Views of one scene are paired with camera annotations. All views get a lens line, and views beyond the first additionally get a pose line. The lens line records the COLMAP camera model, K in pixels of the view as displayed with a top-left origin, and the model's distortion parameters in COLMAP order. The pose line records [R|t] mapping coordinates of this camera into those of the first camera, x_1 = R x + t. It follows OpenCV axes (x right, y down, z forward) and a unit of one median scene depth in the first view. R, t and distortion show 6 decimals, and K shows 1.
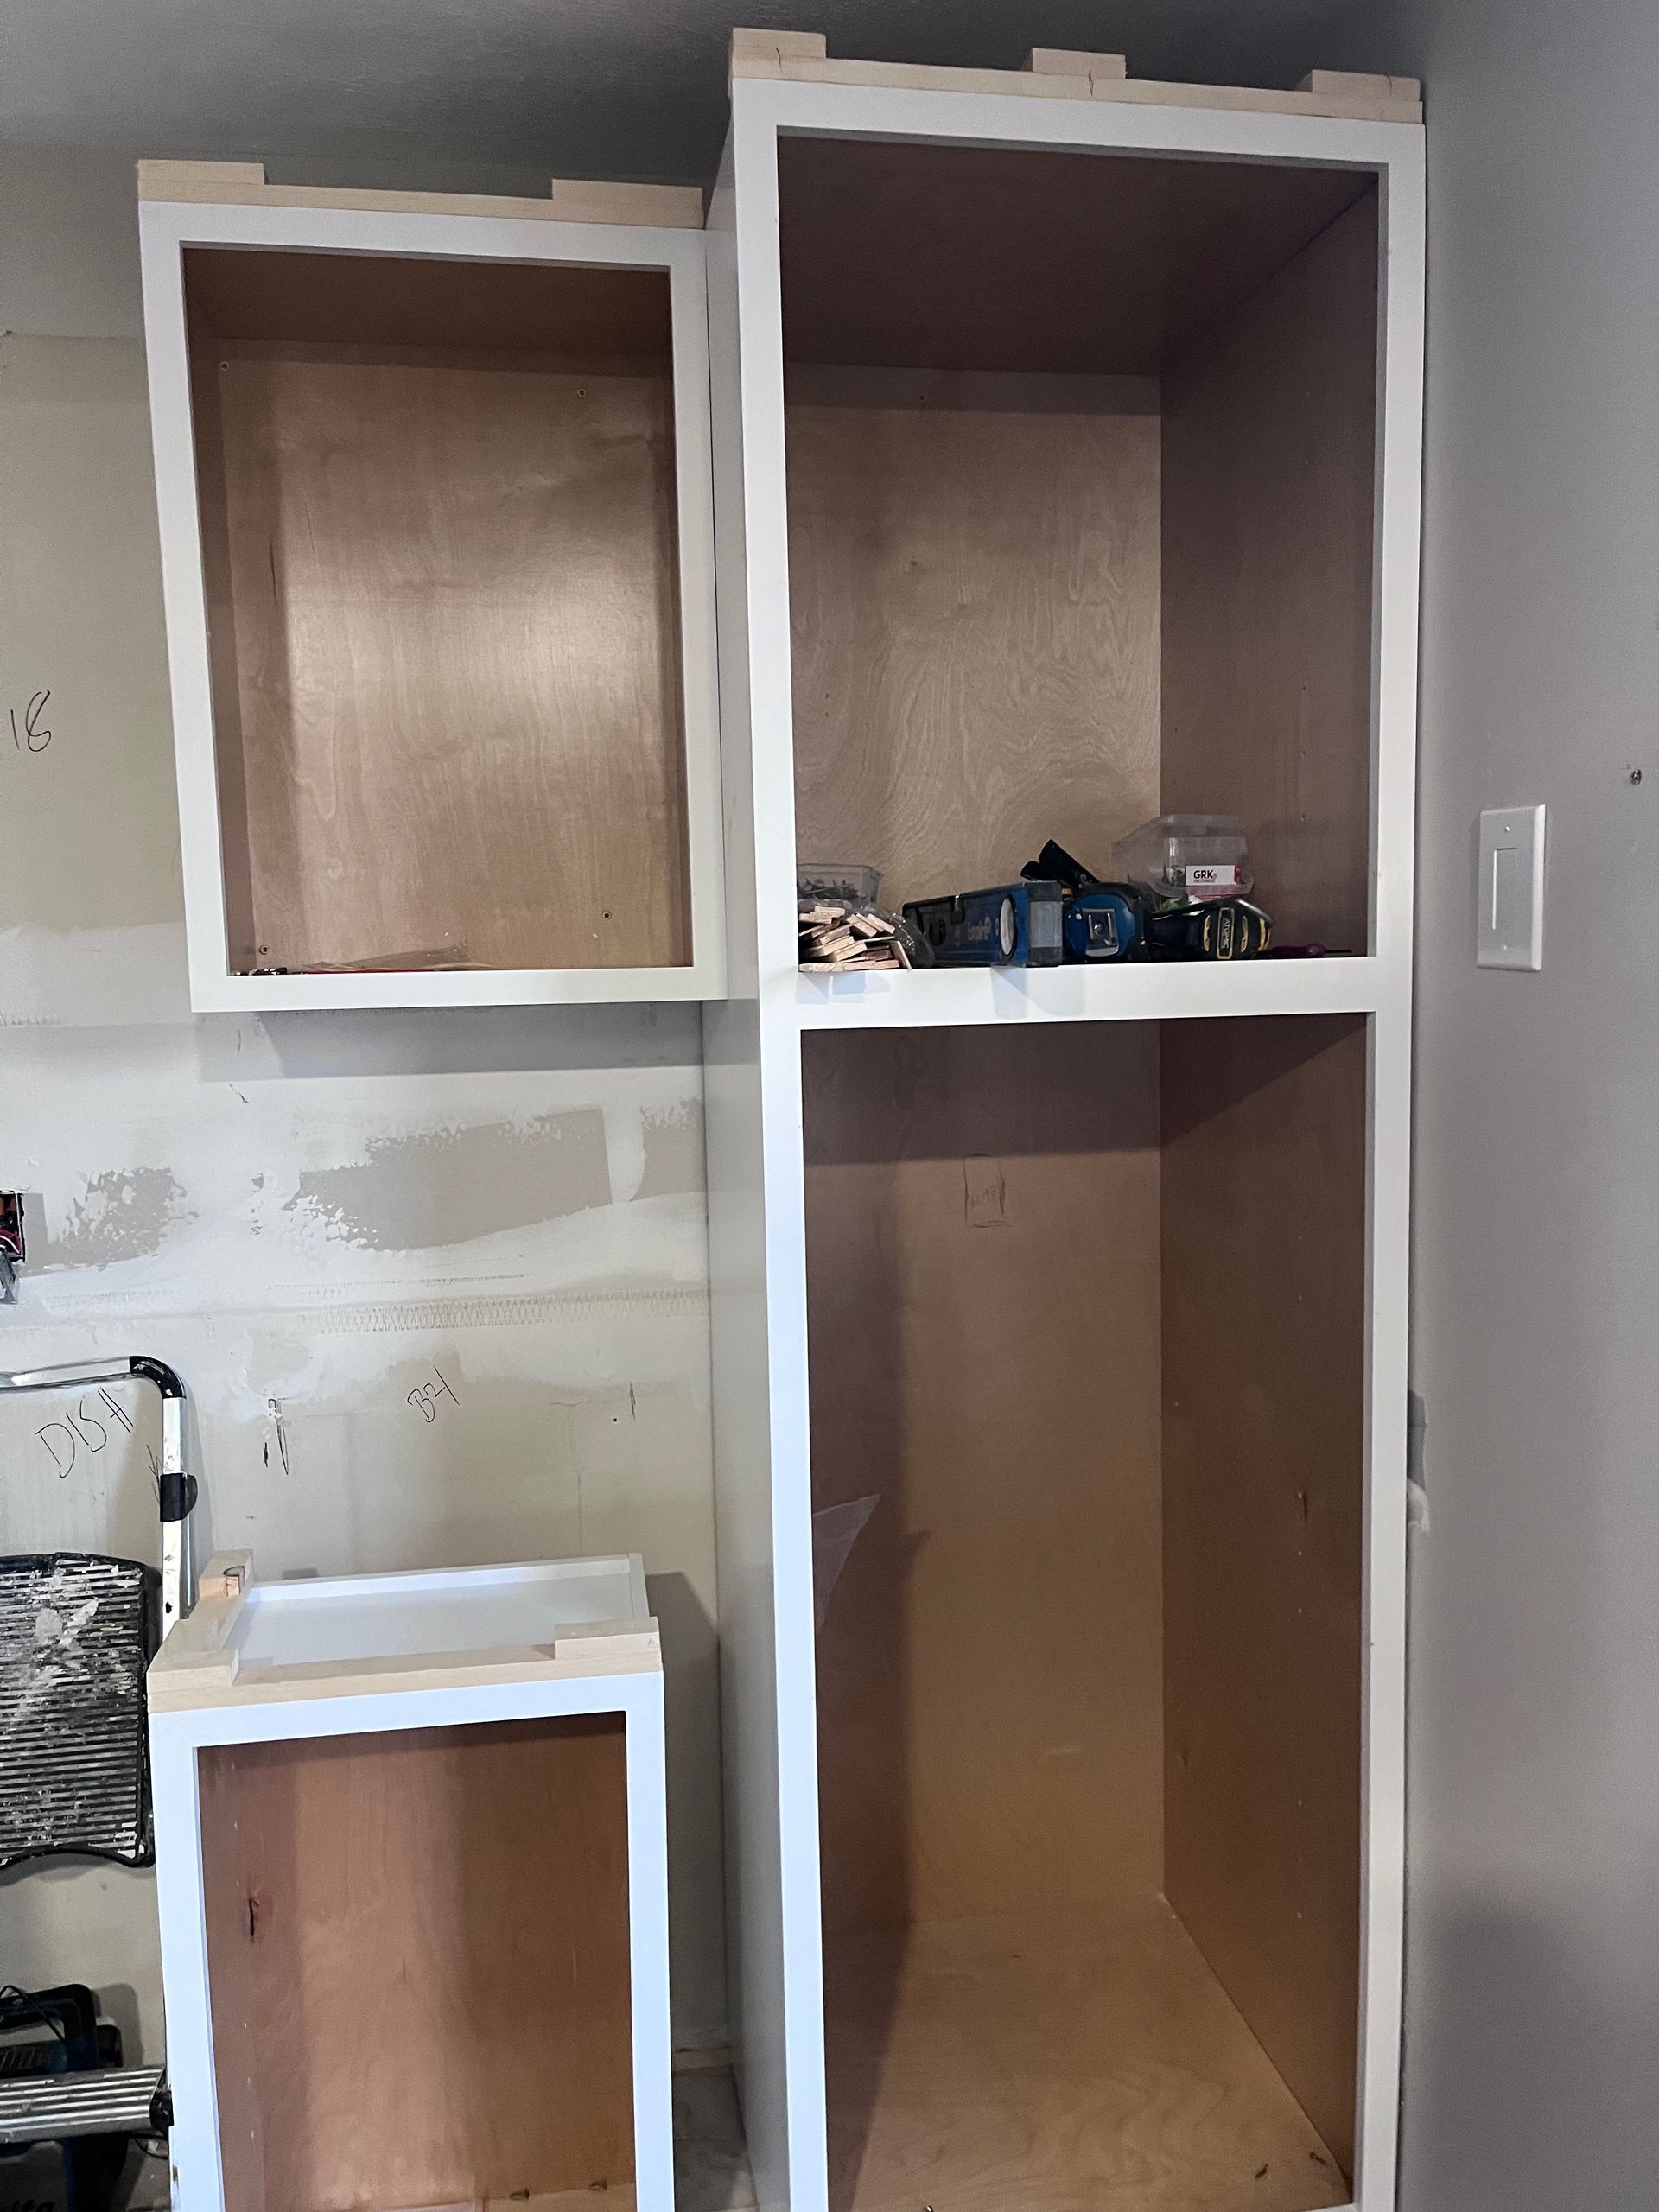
lens RADIAL K [[1687.1, 0, 829.5], [0, 1687.1, 1106.0], [0, 0, 1]] dist [0.093797, -0.114962]
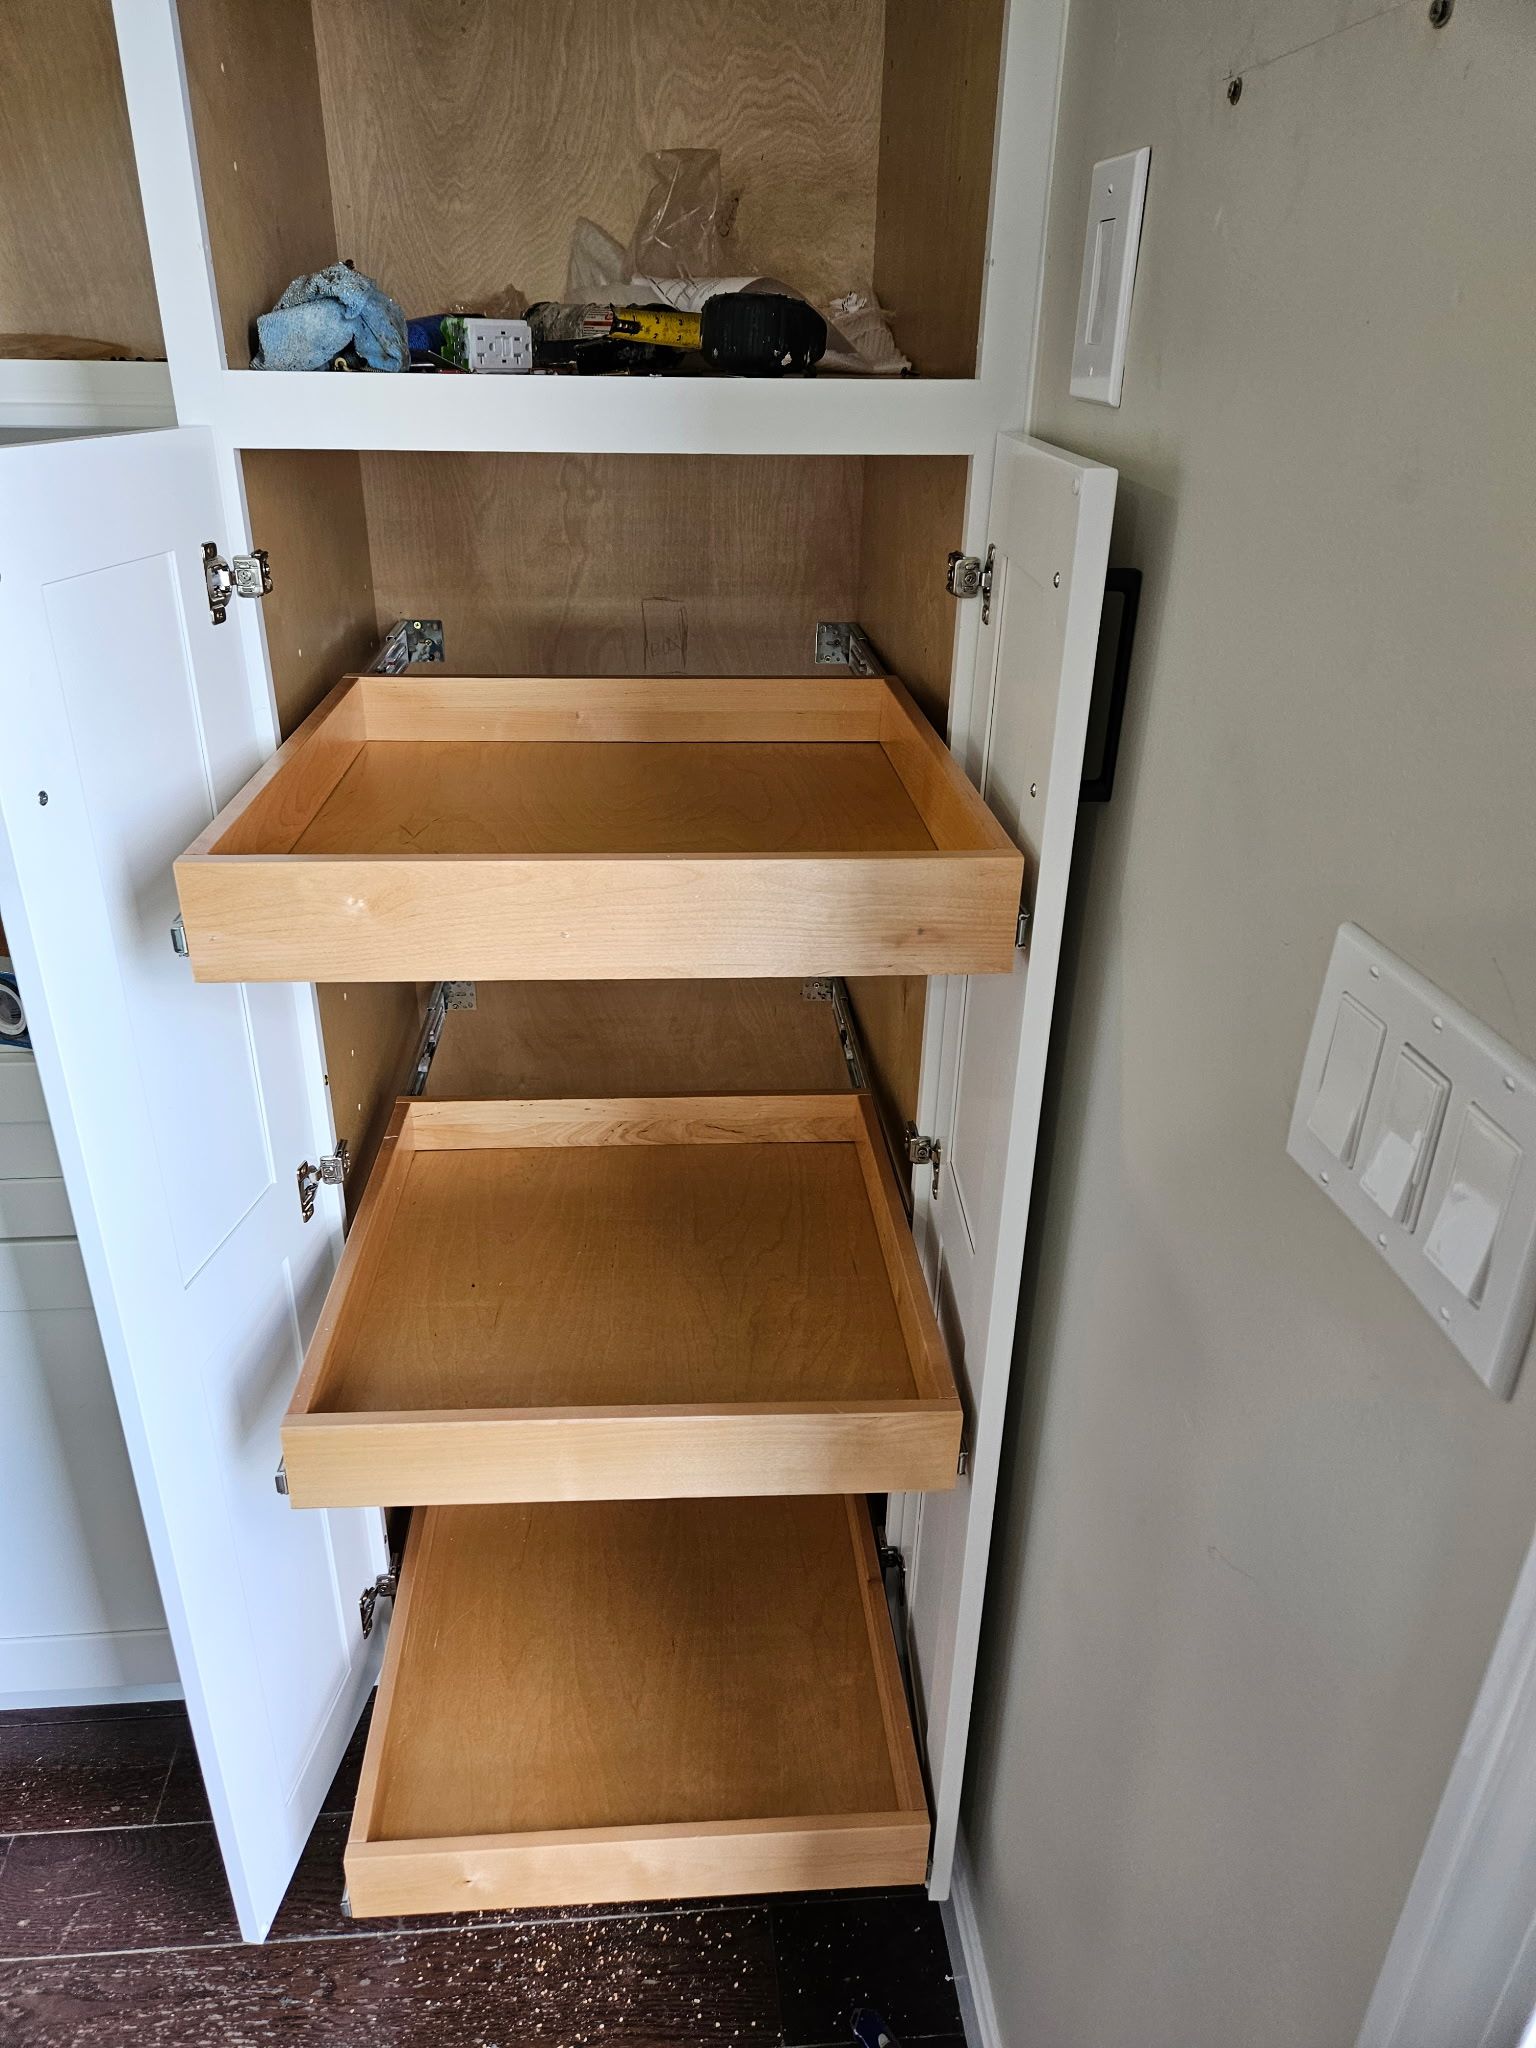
lens RADIAL K [[1361.9, 0, 724.0], [0, 1361.9, 1017.0], [0, 0, 1]] dist [0.034132, -0.001121]
pose [[0.993317, 0.074587, -0.088078, 0.281399], [-0.039249, 0.935946, 0.349950, -0.028077], [0.108538, -0.344155, 0.932618, 0.281509]]
